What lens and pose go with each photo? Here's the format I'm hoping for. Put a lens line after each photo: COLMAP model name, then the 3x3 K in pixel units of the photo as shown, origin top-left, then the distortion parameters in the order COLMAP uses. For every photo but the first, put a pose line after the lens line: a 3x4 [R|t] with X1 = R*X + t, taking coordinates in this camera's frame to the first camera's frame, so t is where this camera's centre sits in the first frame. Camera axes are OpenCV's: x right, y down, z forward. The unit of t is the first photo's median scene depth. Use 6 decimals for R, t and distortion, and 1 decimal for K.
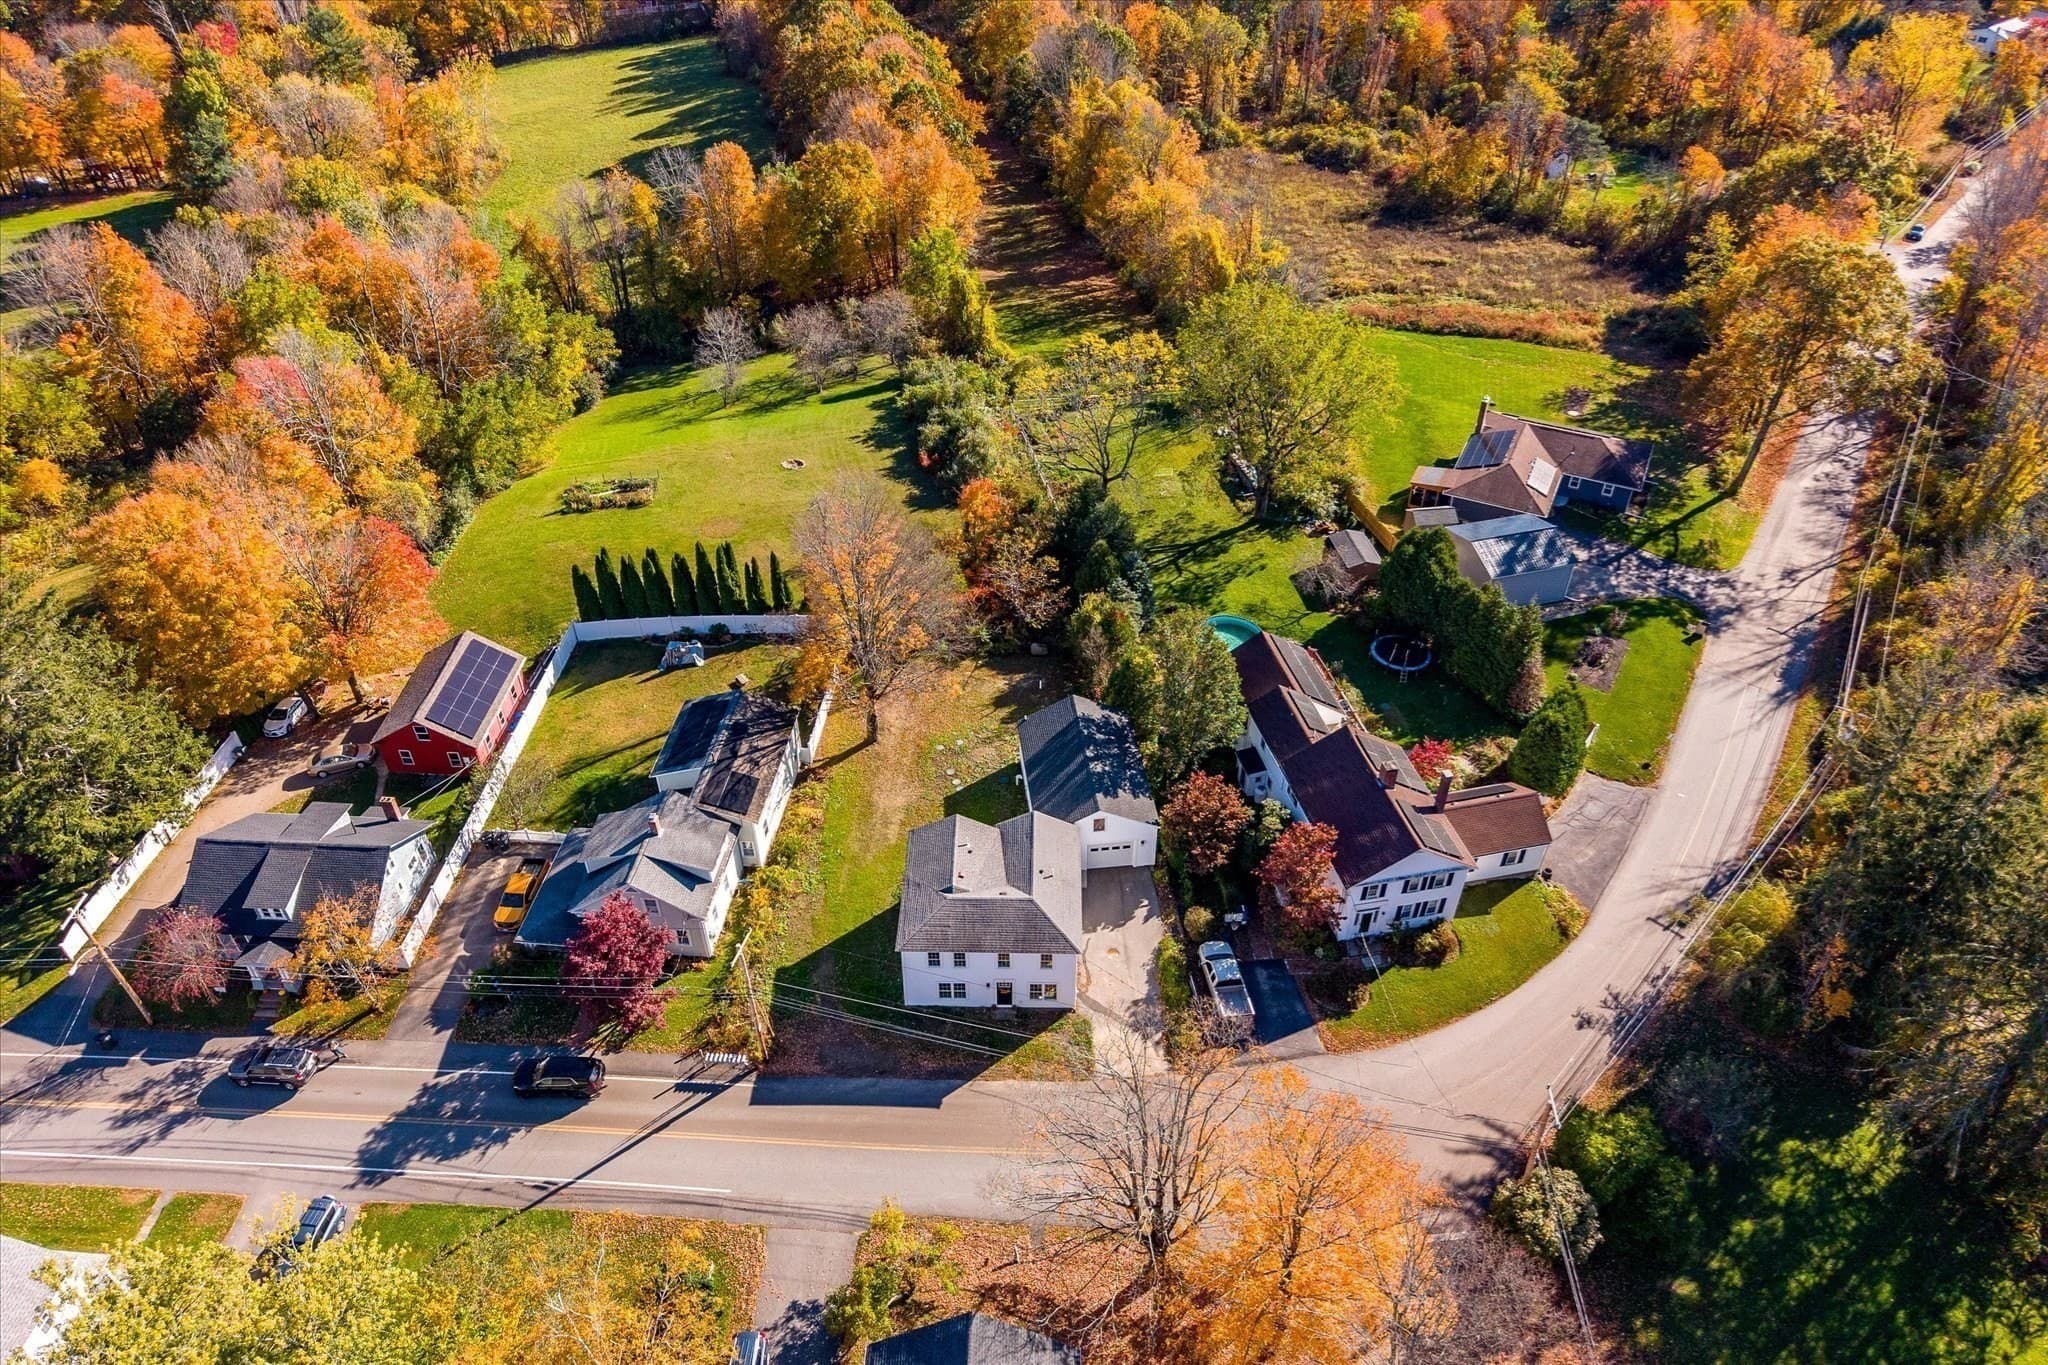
lens RADIAL K [[1356.6, 0, 1067.8], [0, 1356.6, 680.7], [0, 0, 1]] dist [-0.038770, -0.002385]
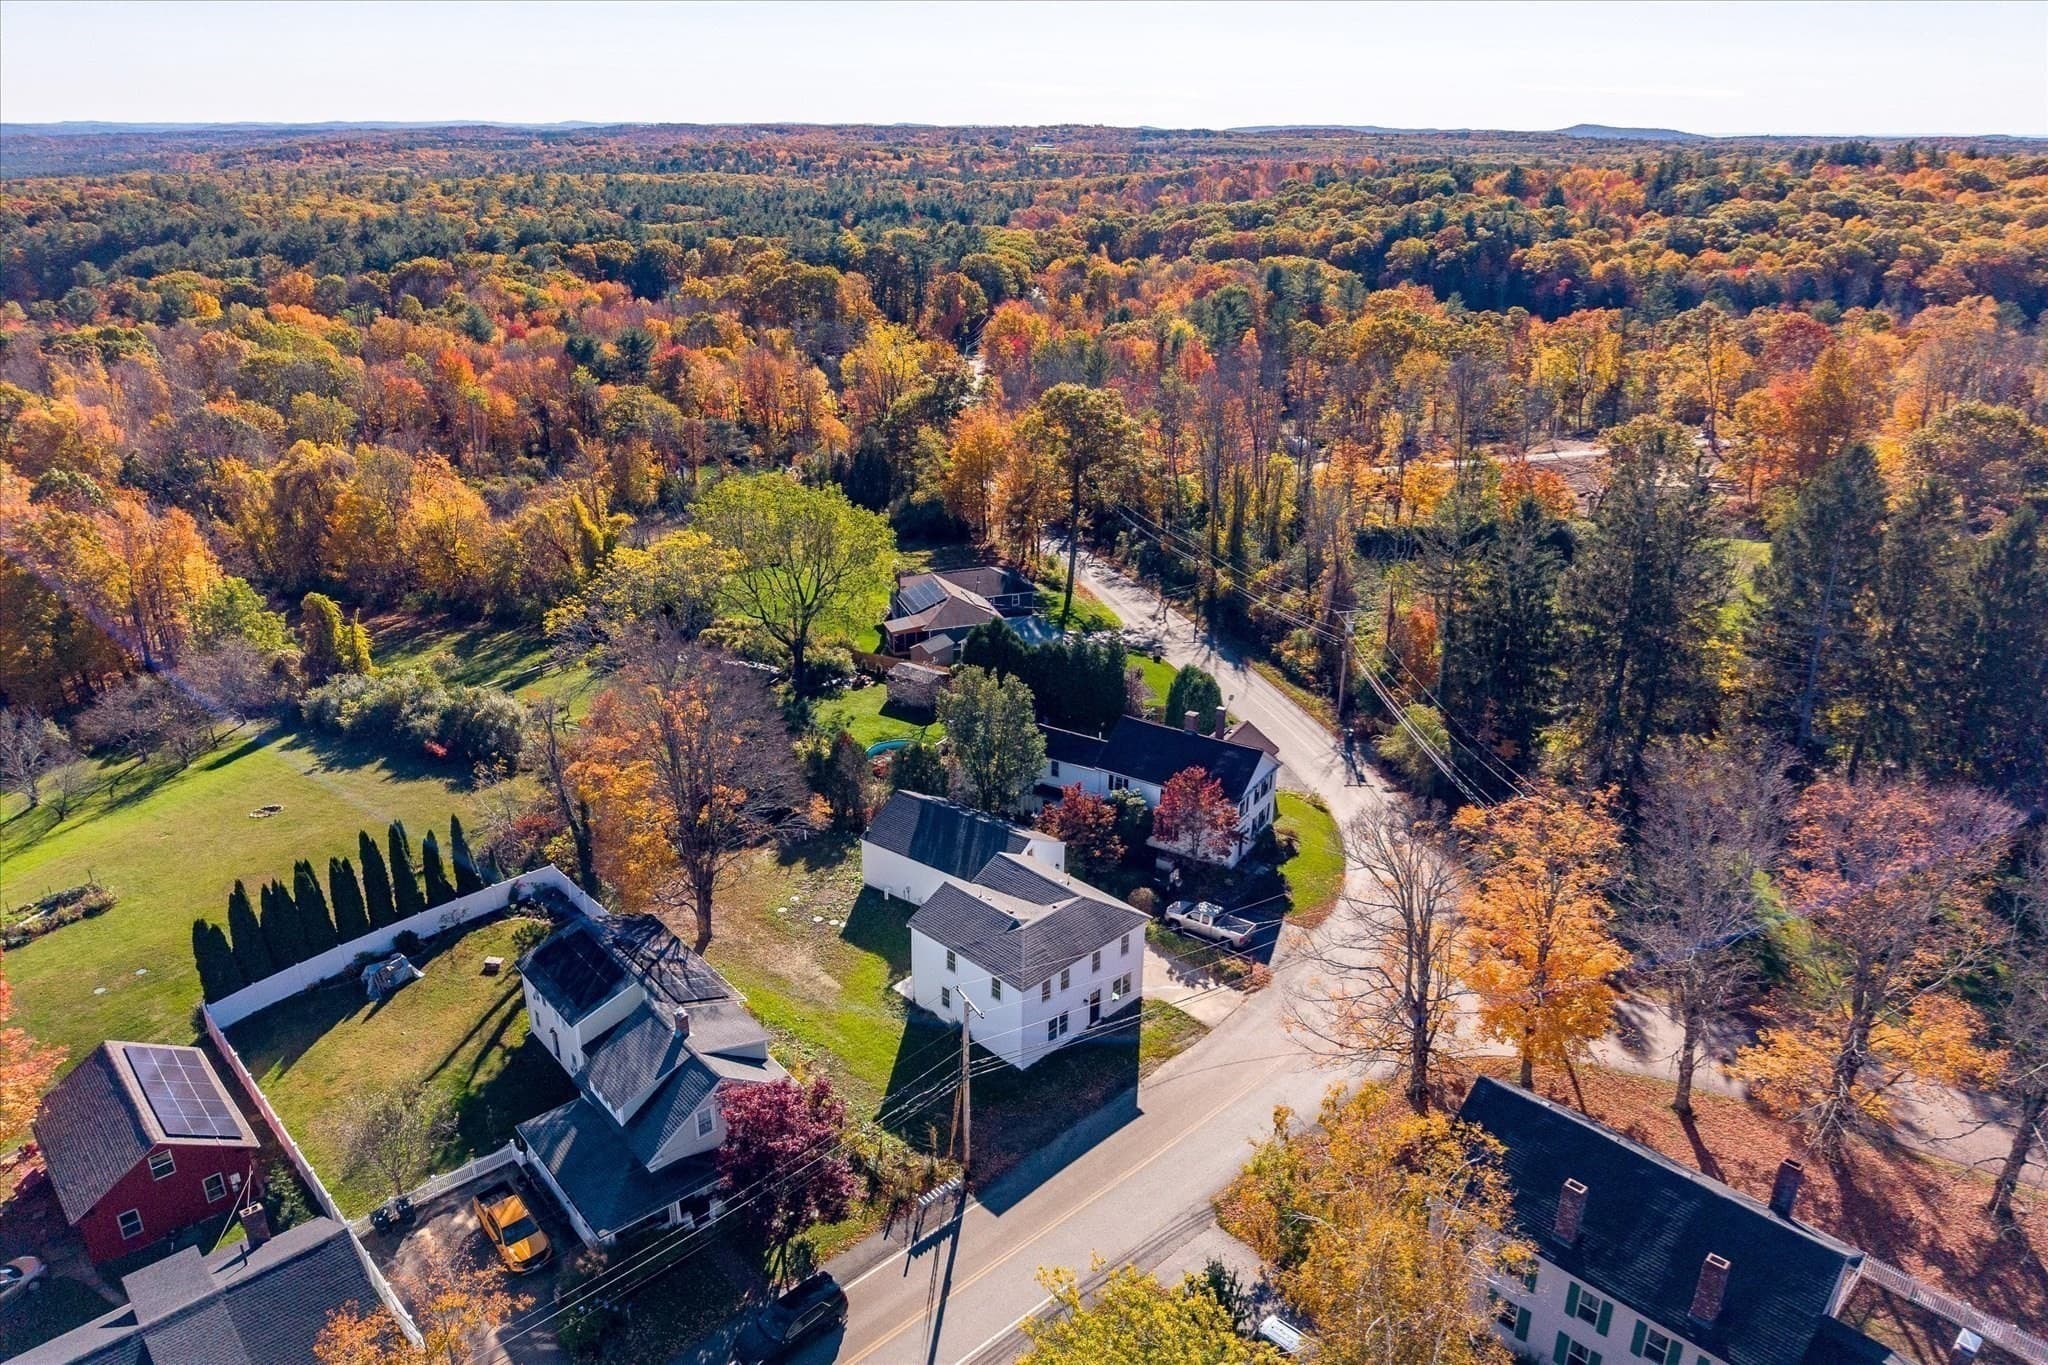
lens RADIAL K [[1356.6, 0, 1067.8], [0, 1356.6, 680.7], [0, 0, 1]] dist [-0.038770, -0.002385]
pose [[0.691806, -0.271680, 0.669025, -0.604302], [0.453151, 0.884706, -0.109317, 0.114027], [-0.562191, 0.378796, 0.735157, 0.198055]]
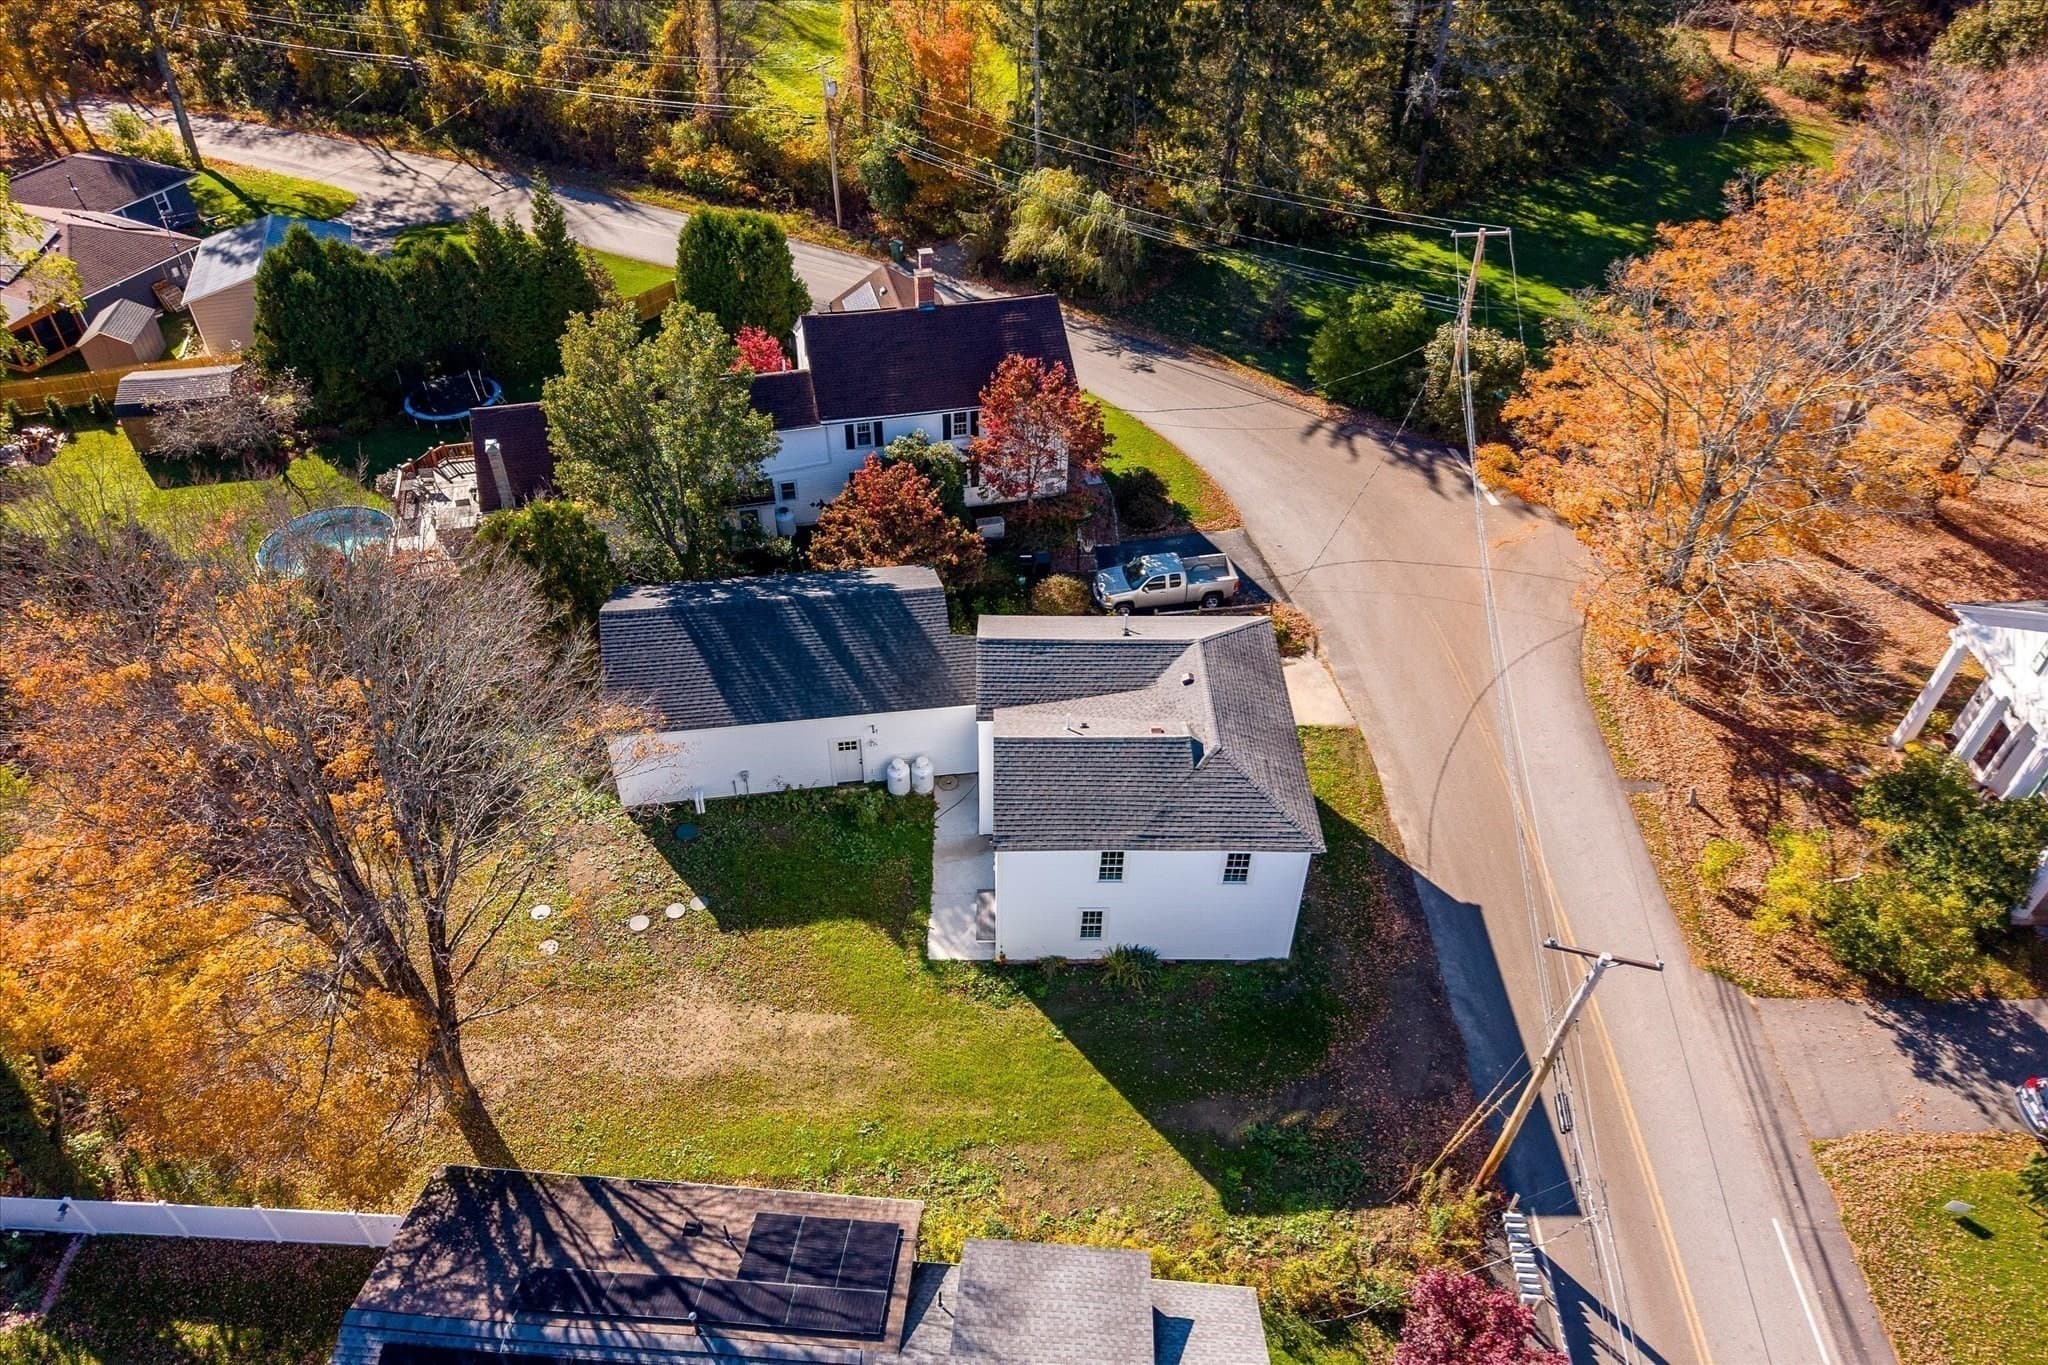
lens RADIAL K [[1417.4, 0, 1022.0], [0, 1417.4, 628.5], [0, 0, 1]] dist [0.002668, -0.003313]
pose [[-0.014818, -0.646131, 0.763083, -0.428118], [0.617235, 0.594492, 0.515365, -0.170592], [-0.786639, 0.478638, 0.390005, 0.761461]]
